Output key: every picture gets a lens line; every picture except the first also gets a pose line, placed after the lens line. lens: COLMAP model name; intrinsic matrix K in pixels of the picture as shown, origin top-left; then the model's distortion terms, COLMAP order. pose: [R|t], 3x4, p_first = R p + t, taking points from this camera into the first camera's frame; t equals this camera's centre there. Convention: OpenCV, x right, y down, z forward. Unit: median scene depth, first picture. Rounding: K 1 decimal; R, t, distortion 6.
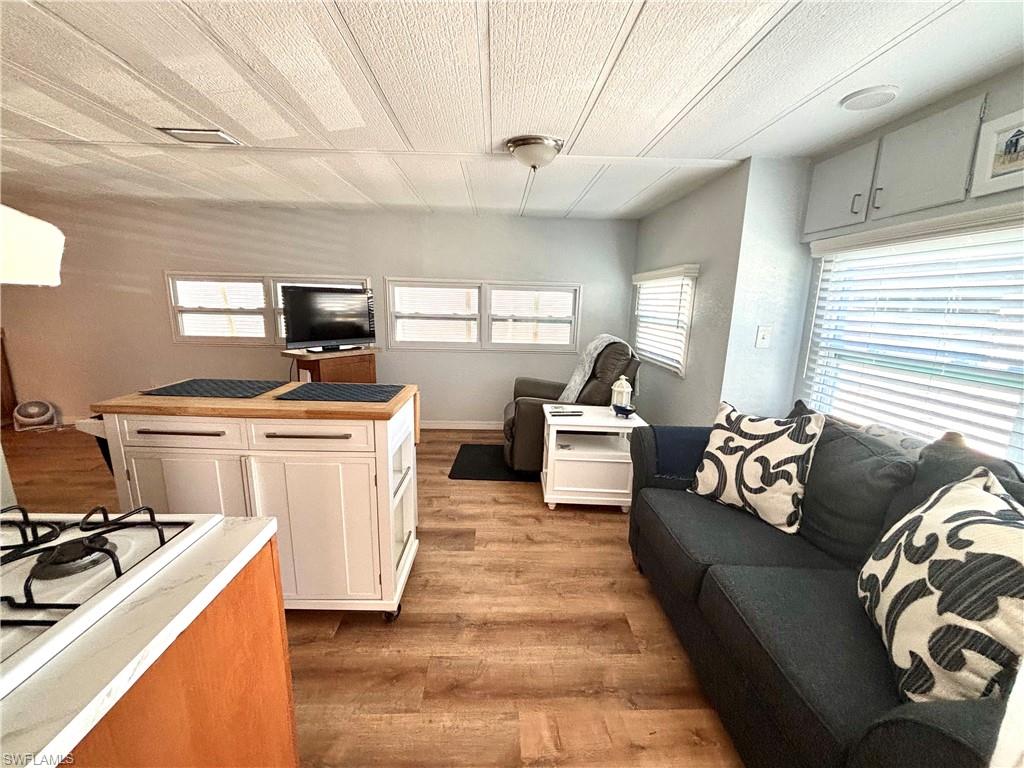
lens RADIAL K [[410.3, 0, 509.5], [0, 410.3, 385.7], [0, 0, 1]] dist [0.000741, 0.000070]
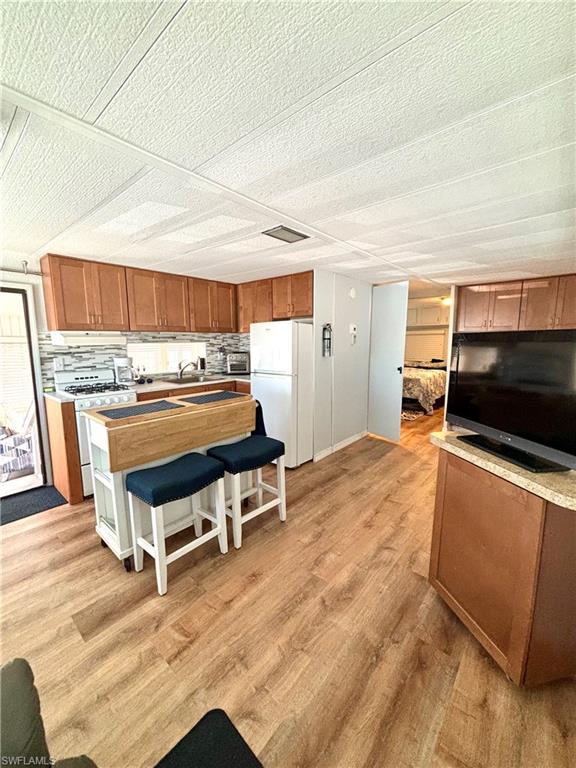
lens RADIAL K [[307.7, 0, 289.5], [0, 307.7, 382.0], [0, 0, 1]] dist [0.000741, 0.000070]
pose [[-0.674000, 0.074542, -0.734961, 0.051018], [-0.164563, 0.954746, 0.247747, -0.349223], [0.720169, 0.287929, -0.631232, 1.634967]]
